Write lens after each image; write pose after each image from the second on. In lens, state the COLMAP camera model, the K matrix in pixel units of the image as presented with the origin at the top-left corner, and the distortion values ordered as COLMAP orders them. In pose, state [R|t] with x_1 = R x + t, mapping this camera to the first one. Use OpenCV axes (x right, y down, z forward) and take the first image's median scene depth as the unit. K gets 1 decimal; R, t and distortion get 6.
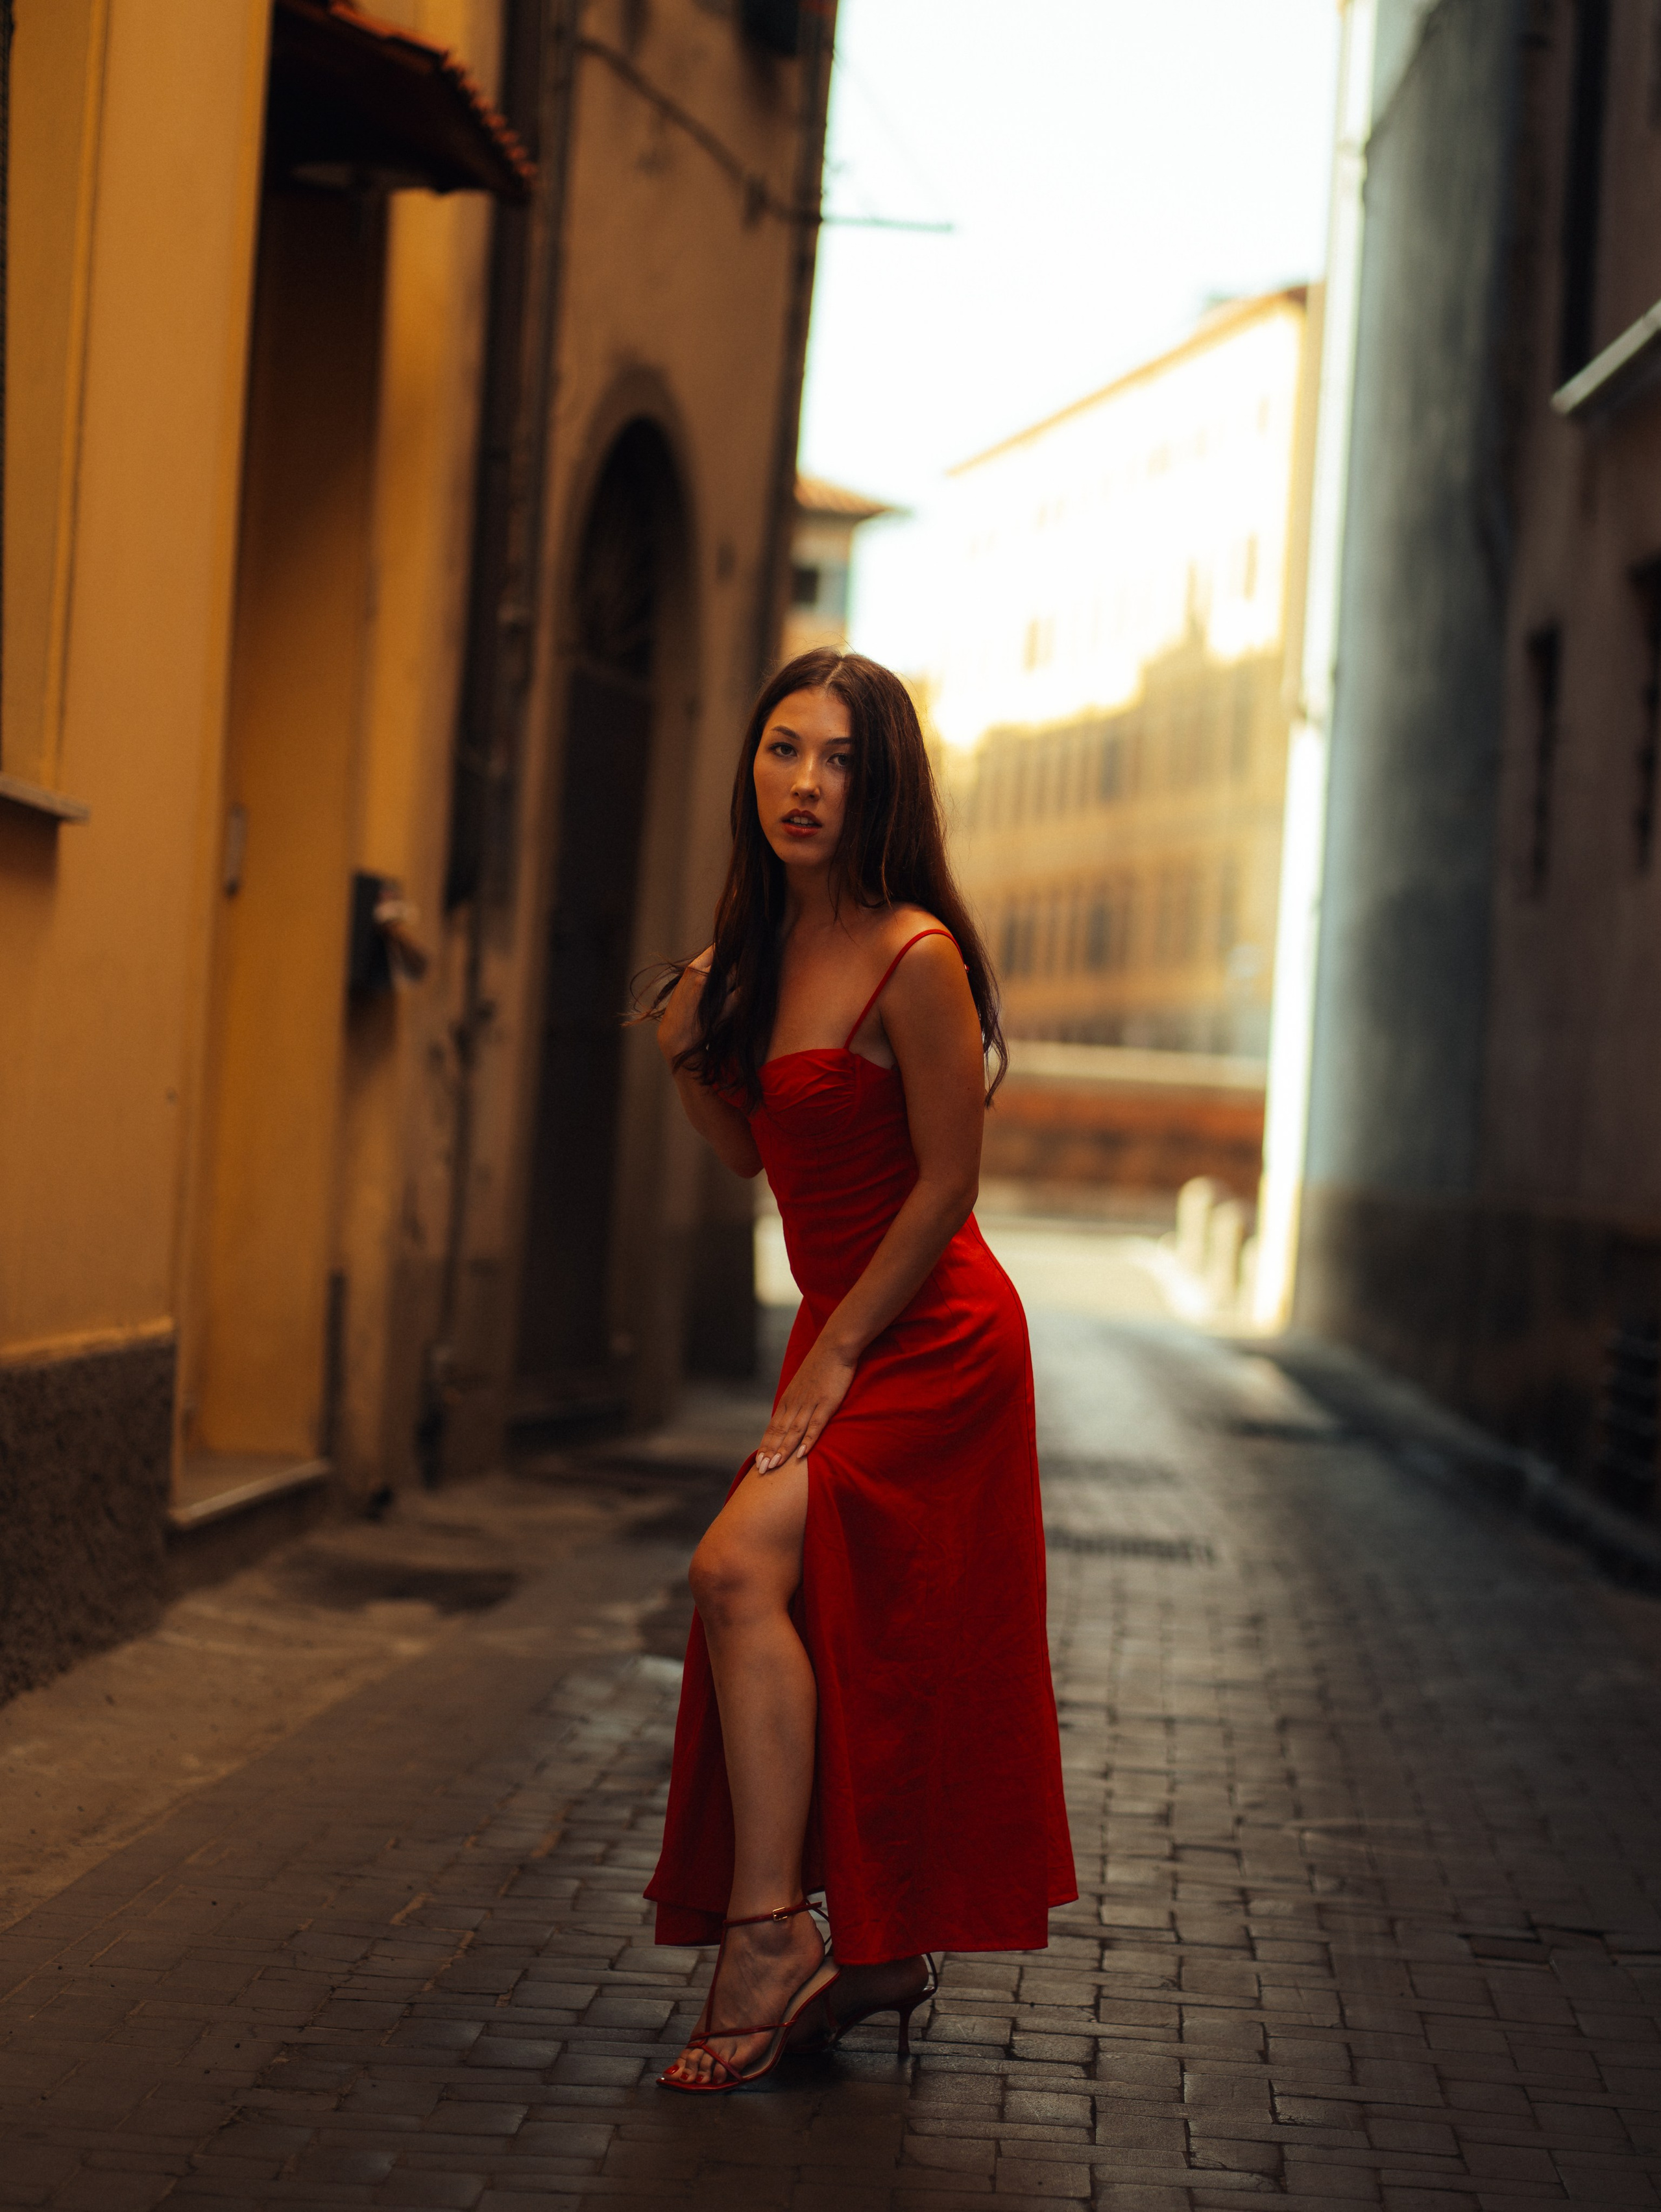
lens RADIAL K [[5713.2, 0, 836.0], [0, 5713.2, 1041.6], [0, 0, 1]] dist [0.093918, -2.271481]
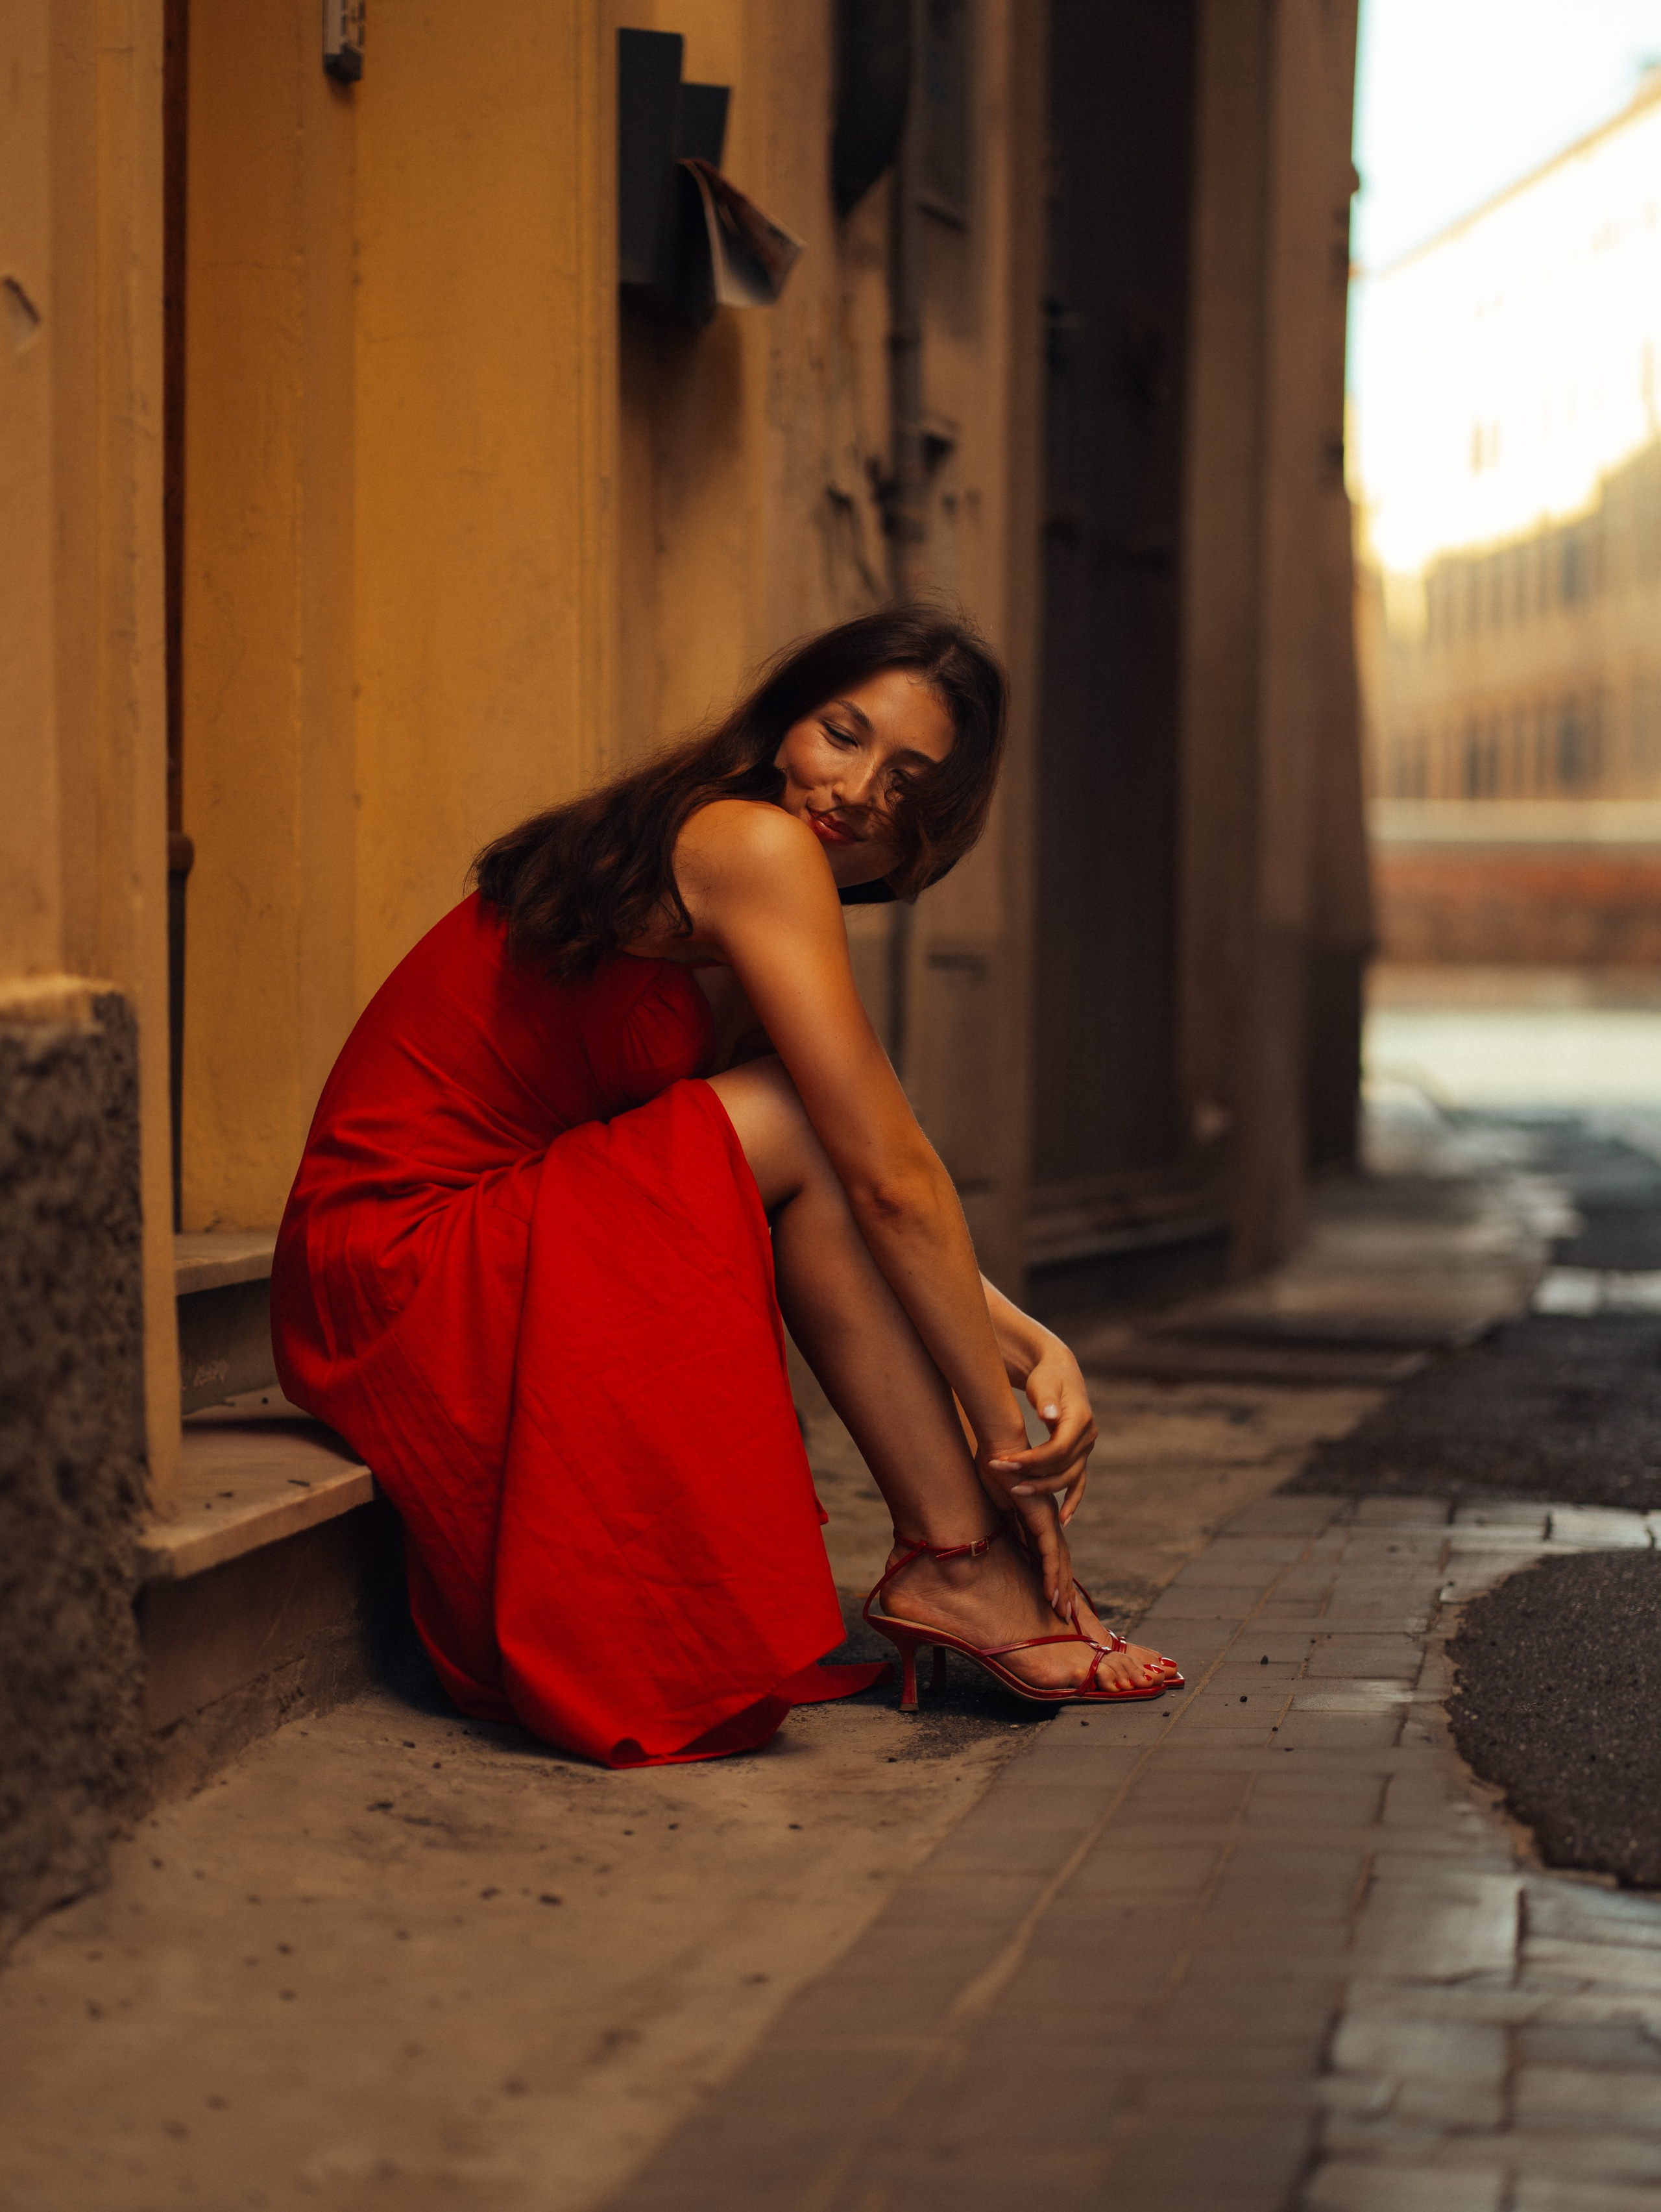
lens RADIAL K [[5693.6, 0, 821.0], [0, 5693.6, 1269.4], [0, 0, 1]] dist [0.104263, -2.054125]
pose [[0.994728, -0.059243, -0.083699, -0.034285], [0.064231, 0.996236, 0.058213, 0.037464], [0.079935, -0.063282, 0.994789, 0.509301]]
